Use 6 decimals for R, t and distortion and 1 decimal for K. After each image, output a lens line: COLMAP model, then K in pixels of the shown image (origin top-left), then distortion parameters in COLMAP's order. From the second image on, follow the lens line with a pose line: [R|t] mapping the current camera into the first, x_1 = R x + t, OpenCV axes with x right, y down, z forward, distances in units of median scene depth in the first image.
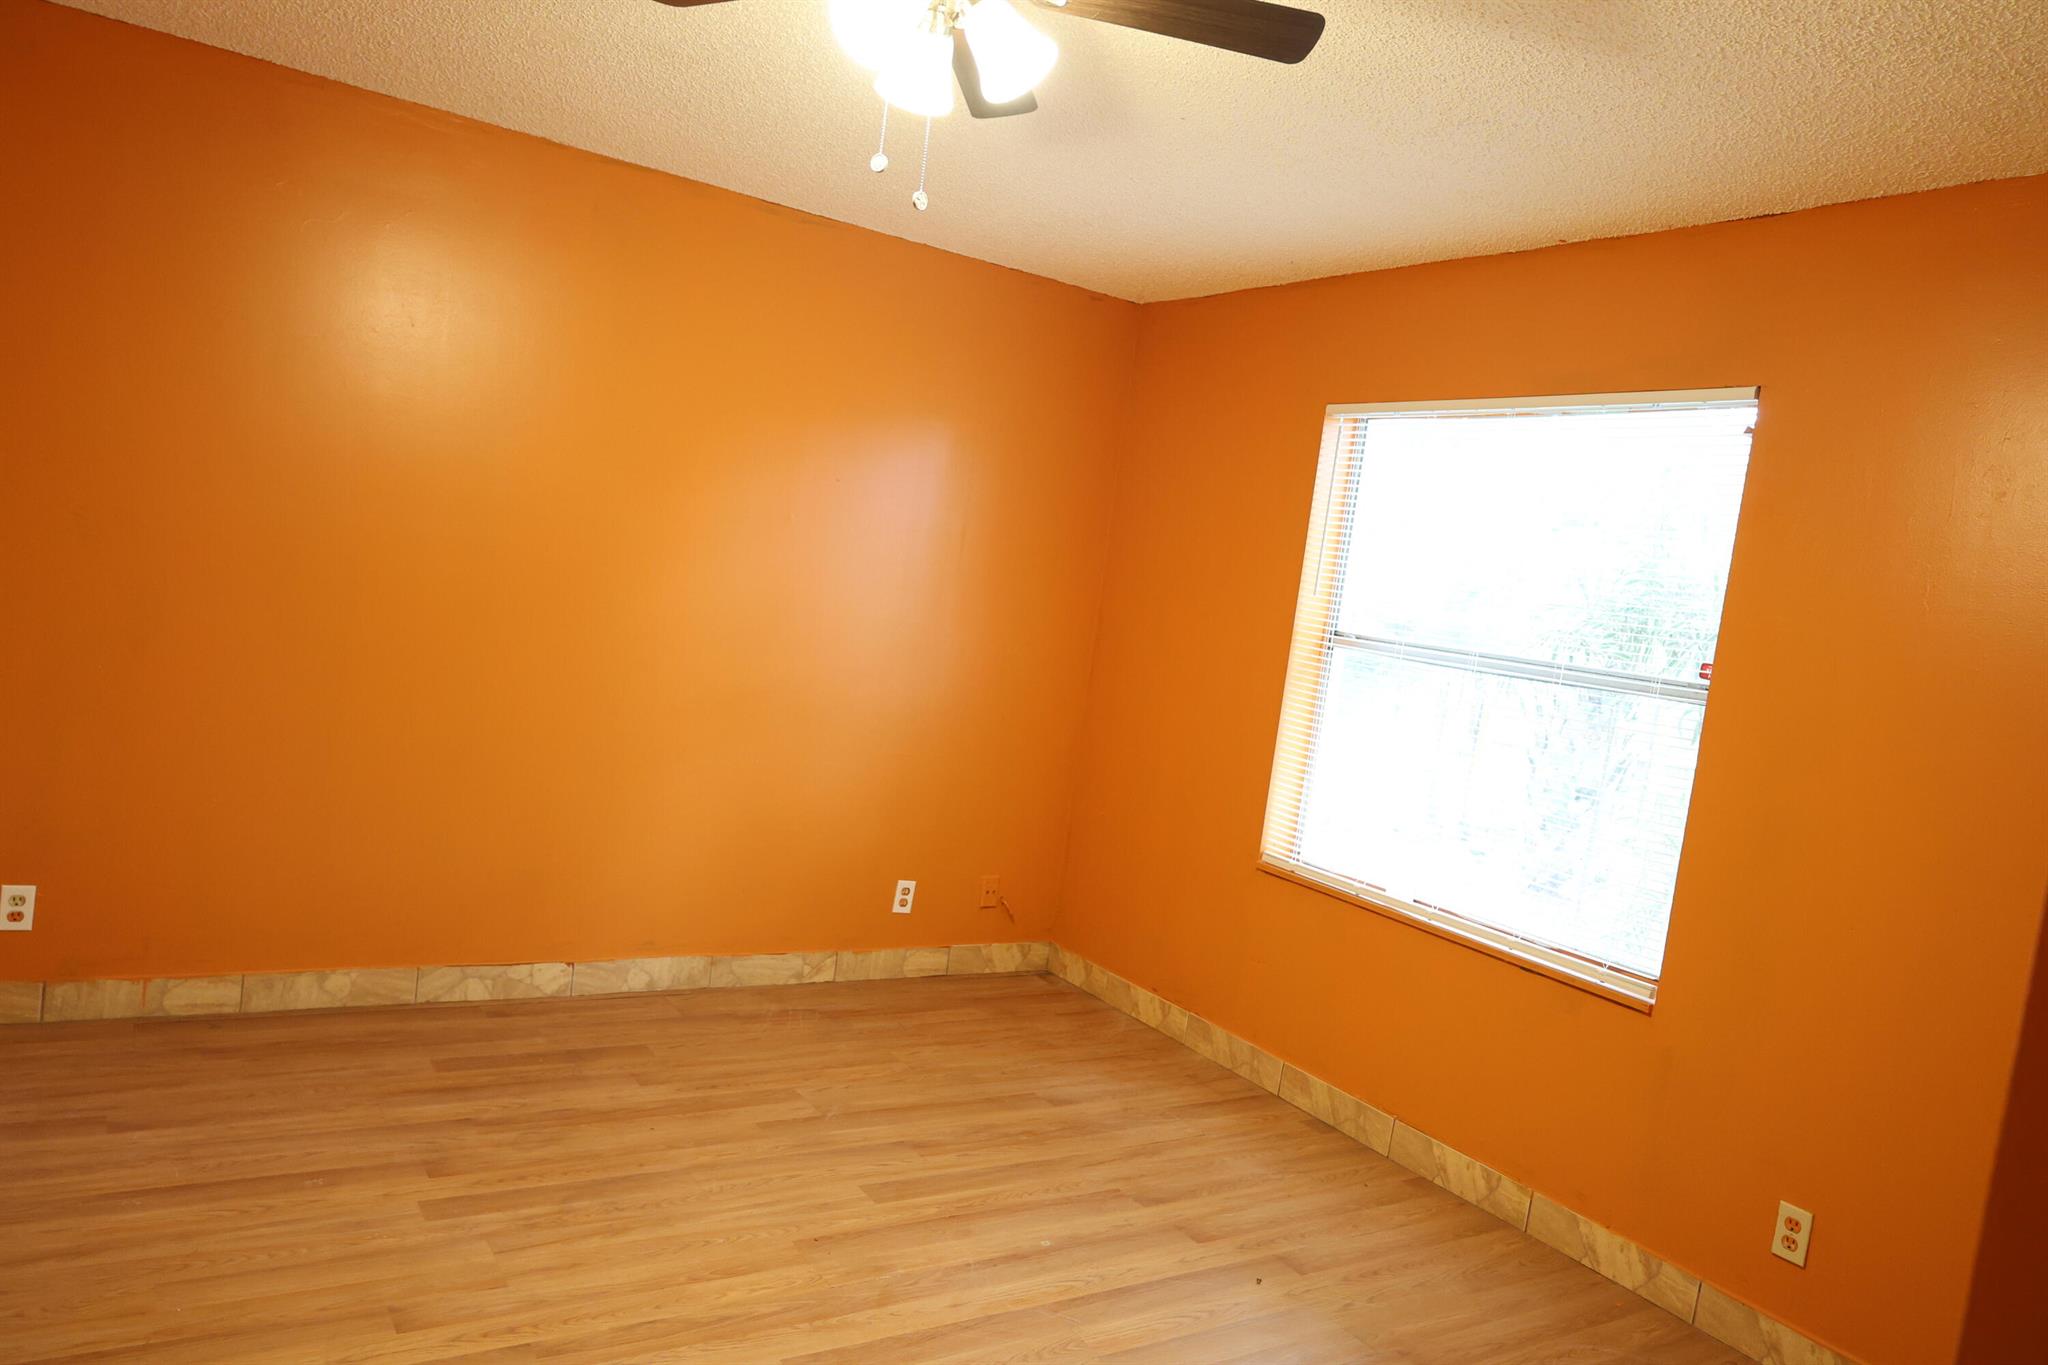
lens RADIAL K [[1382.6, 0, 1024.5], [0, 1382.6, 689.3], [0, 0, 1]] dist [-0.012923, -0.001026]
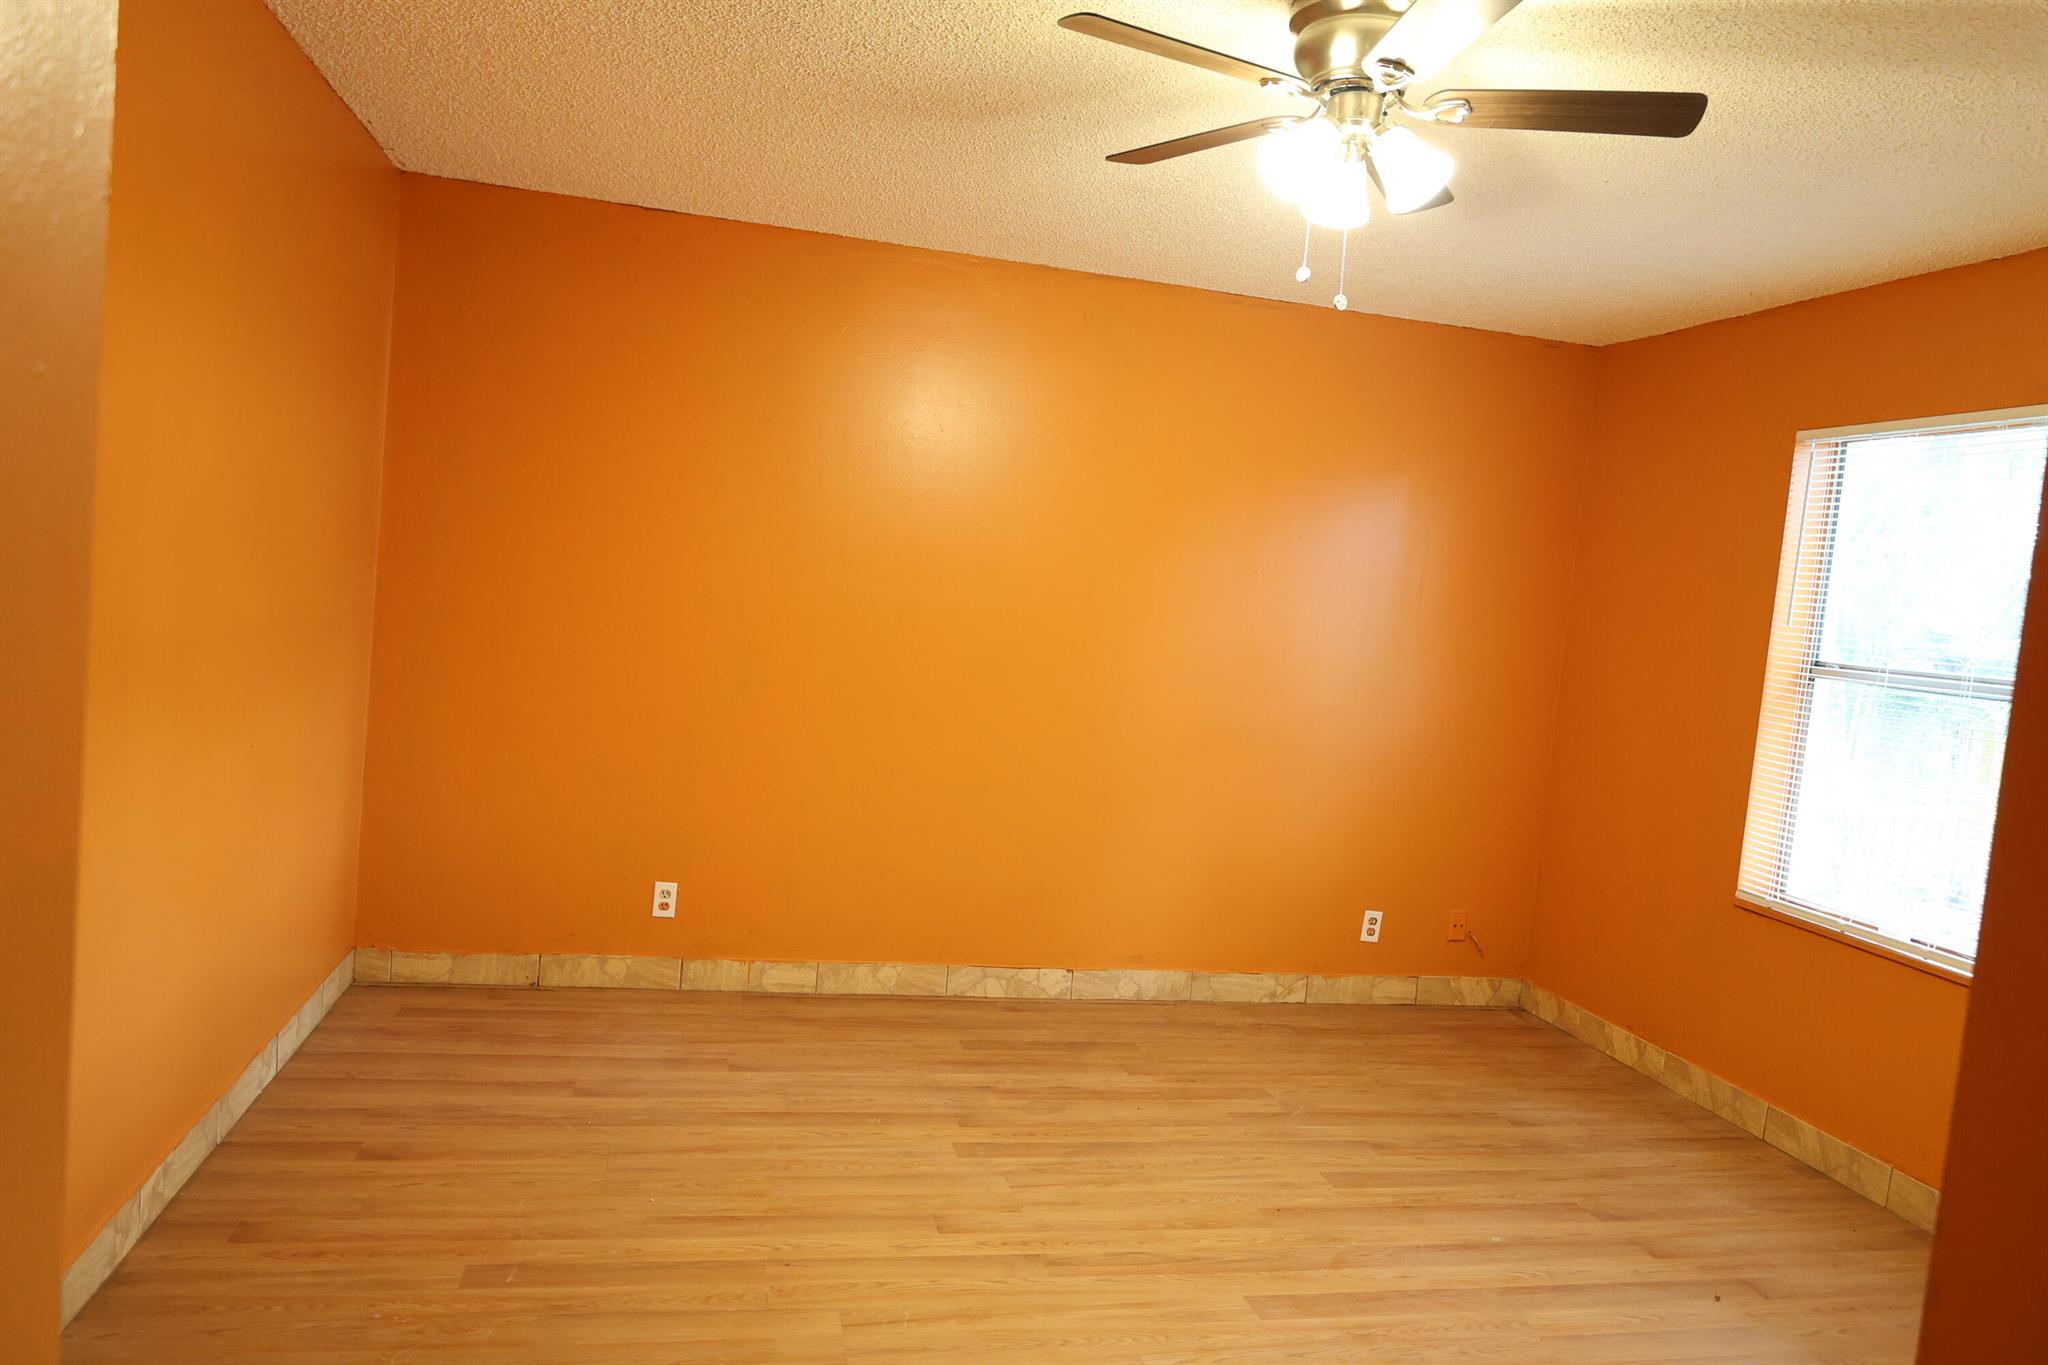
lens RADIAL K [[1381.1, 0, 1017.9], [0, 1381.1, 684.9], [0, 0, 1]] dist [-0.019789, 0.006456]
pose [[0.937295, -0.023449, -0.347748, 0.039904], [0.007378, 0.998846, -0.047466, 0.018749], [0.348460, 0.041924, 0.936386, -0.114399]]
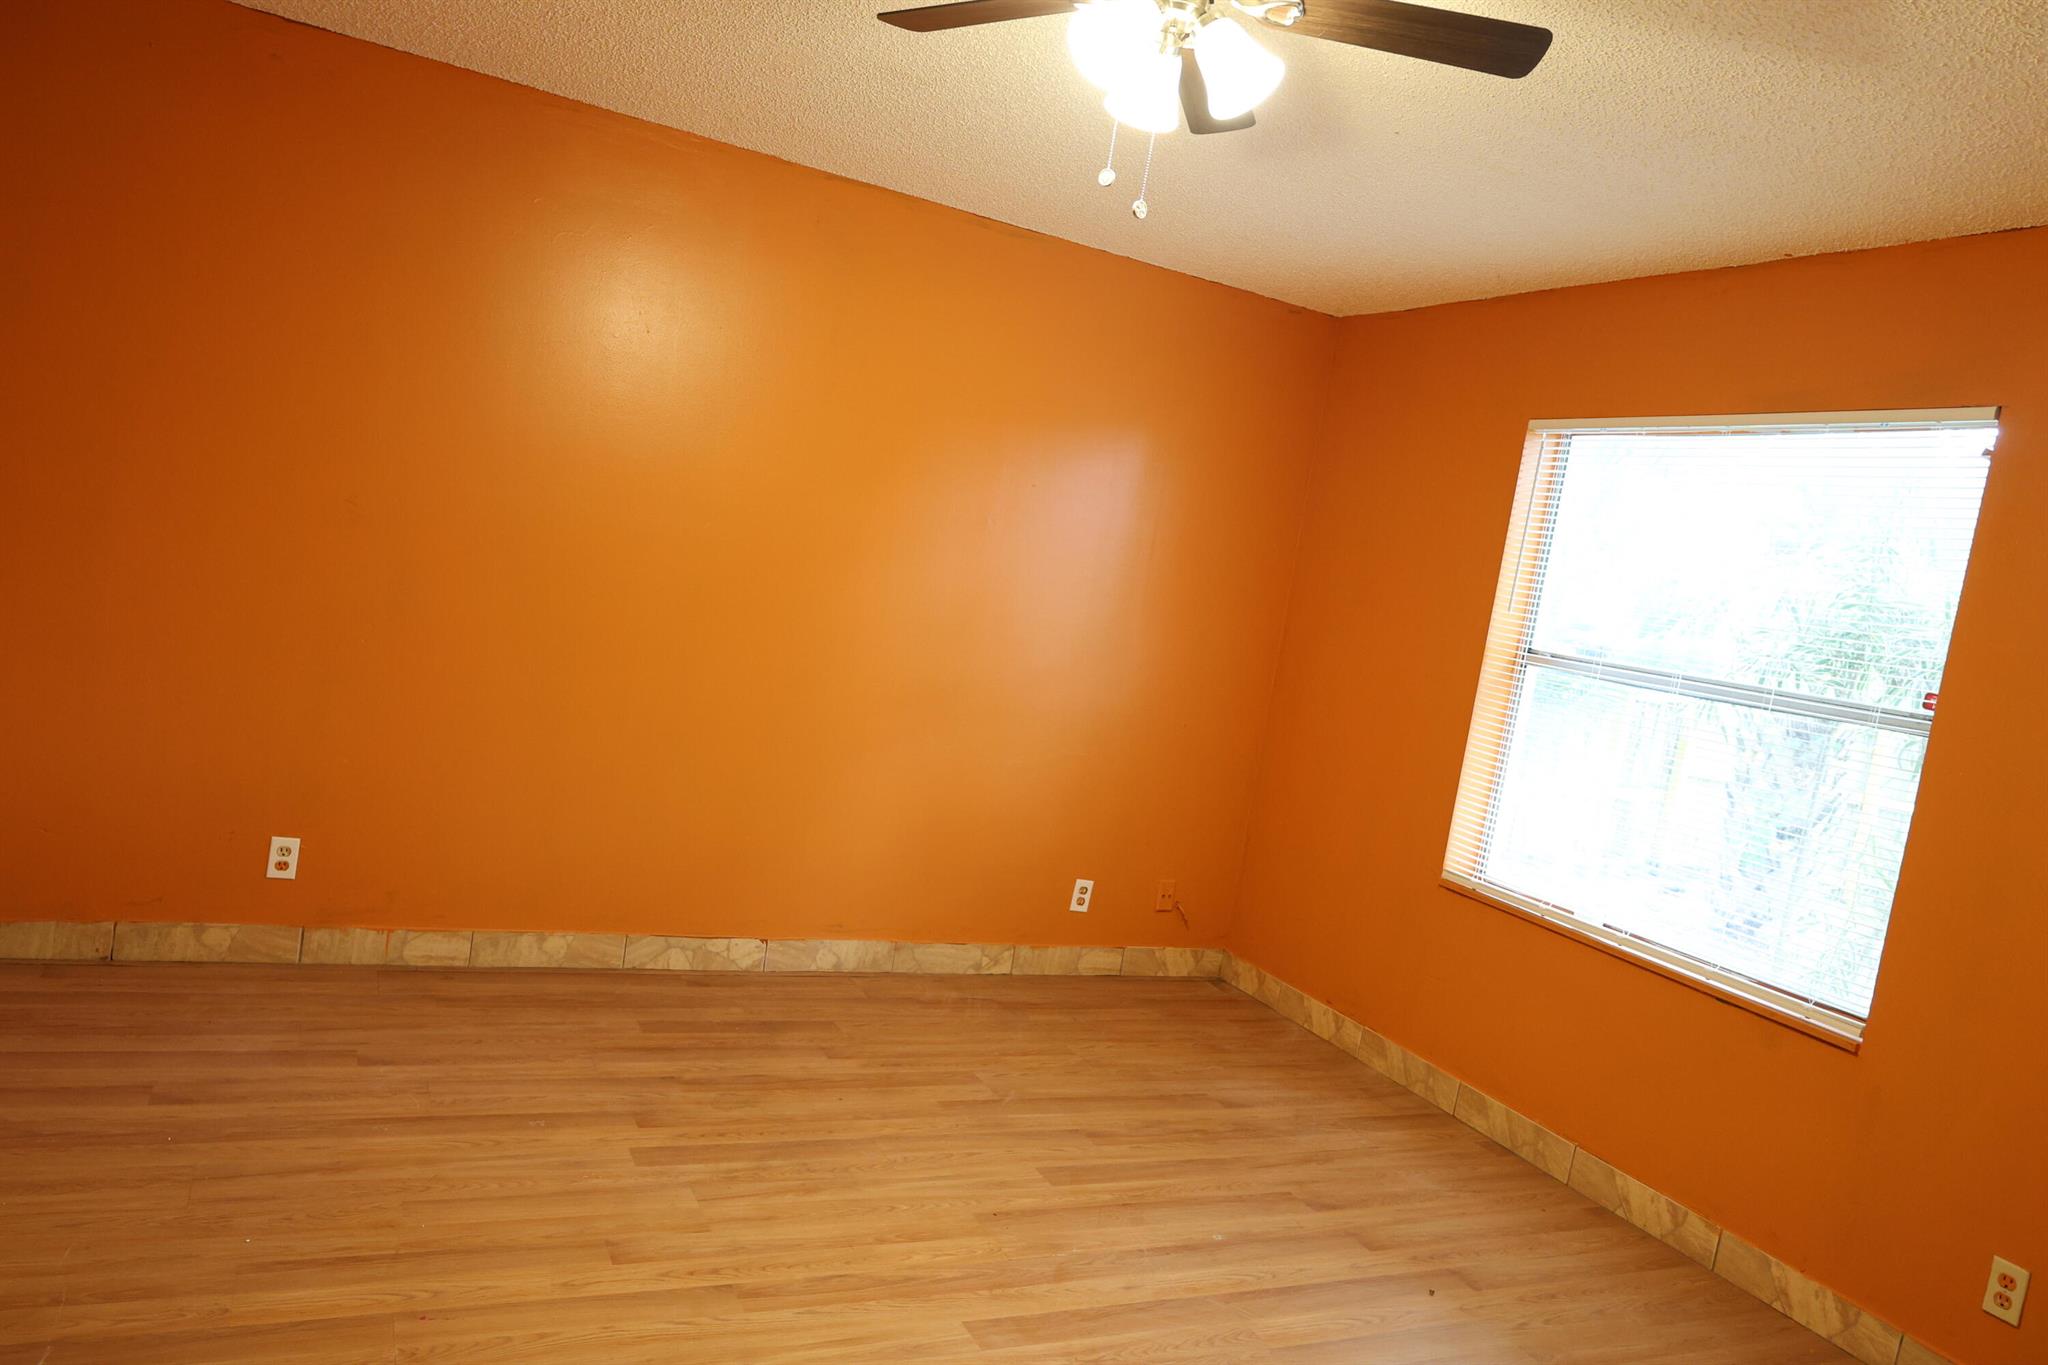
lens RADIAL K [[1381.5, 0, 1024.3], [0, 1381.5, 691.4], [0, 0, 1]] dist [-0.007654, -0.006600]
pose [[0.991905, 0.037378, -0.121359, -0.014500], [-0.038317, 0.999251, -0.005409, 0.008559], [0.121066, 0.010015, 0.992594, -0.025254]]
